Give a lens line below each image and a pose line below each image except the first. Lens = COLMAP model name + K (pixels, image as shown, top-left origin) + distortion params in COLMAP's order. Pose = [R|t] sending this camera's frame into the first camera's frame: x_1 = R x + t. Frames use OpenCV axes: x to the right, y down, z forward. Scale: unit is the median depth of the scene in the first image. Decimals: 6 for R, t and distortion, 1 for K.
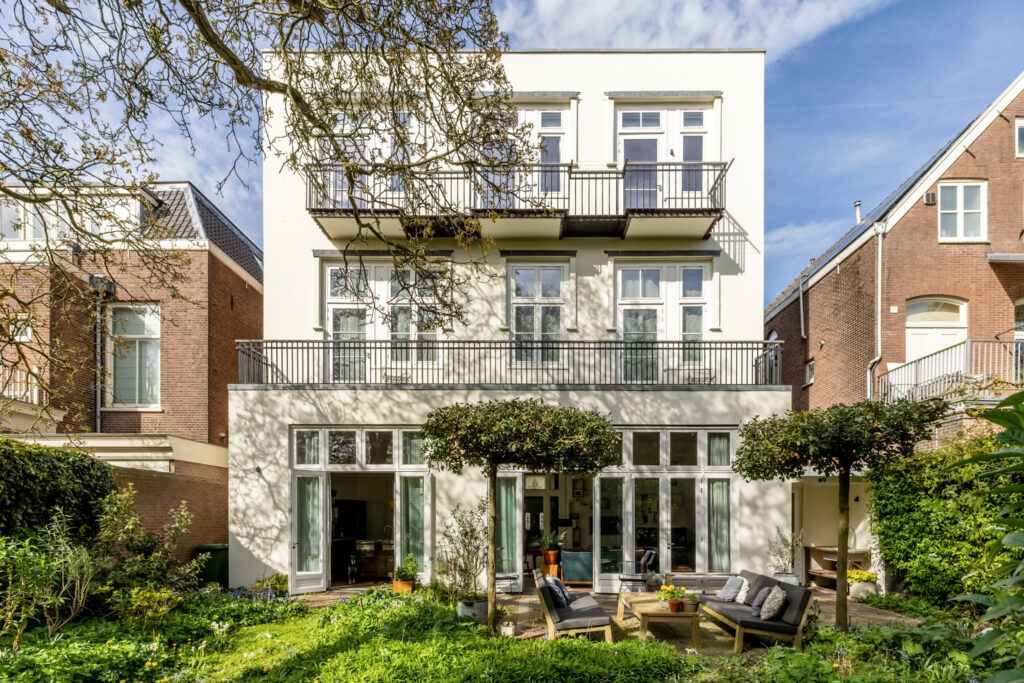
lens RADIAL K [[972.6, 0, 512.0], [0, 972.6, 341.5], [0, 0, 1]] dist [0.008963, 0.007131]
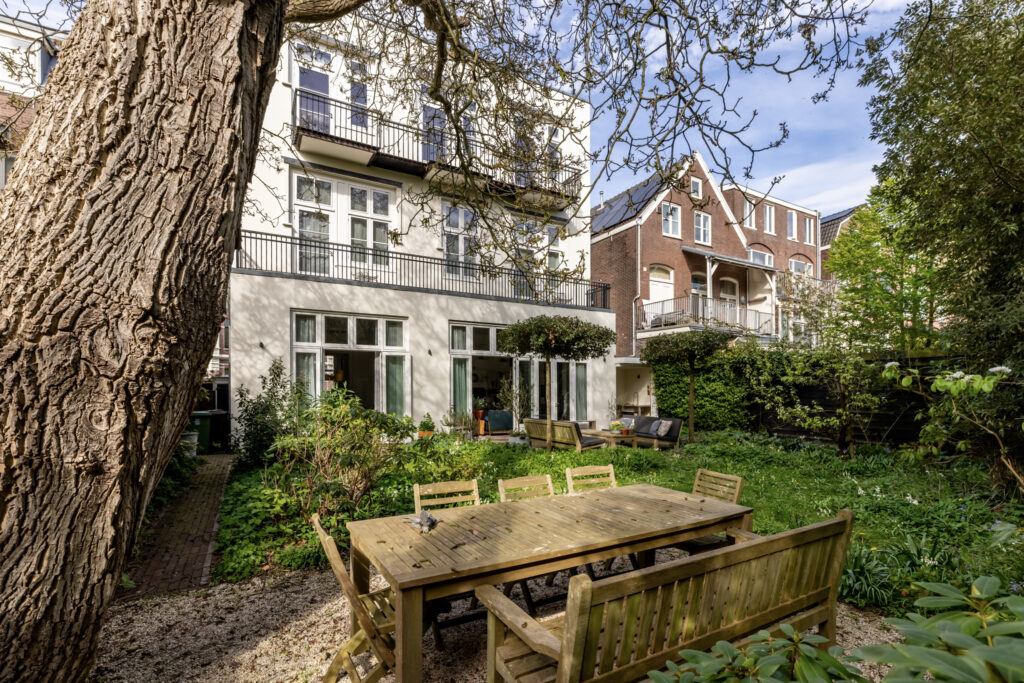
lens RADIAL K [[972.6, 0, 512.0], [0, 972.6, 341.5], [0, 0, 1]] dist [0.008963, 0.007131]
pose [[0.621172, 0.029172, 0.783131, -0.968030], [-0.141092, 0.987141, 0.075141, -0.001997], [-0.770868, -0.157169, 0.617301, 0.054191]]
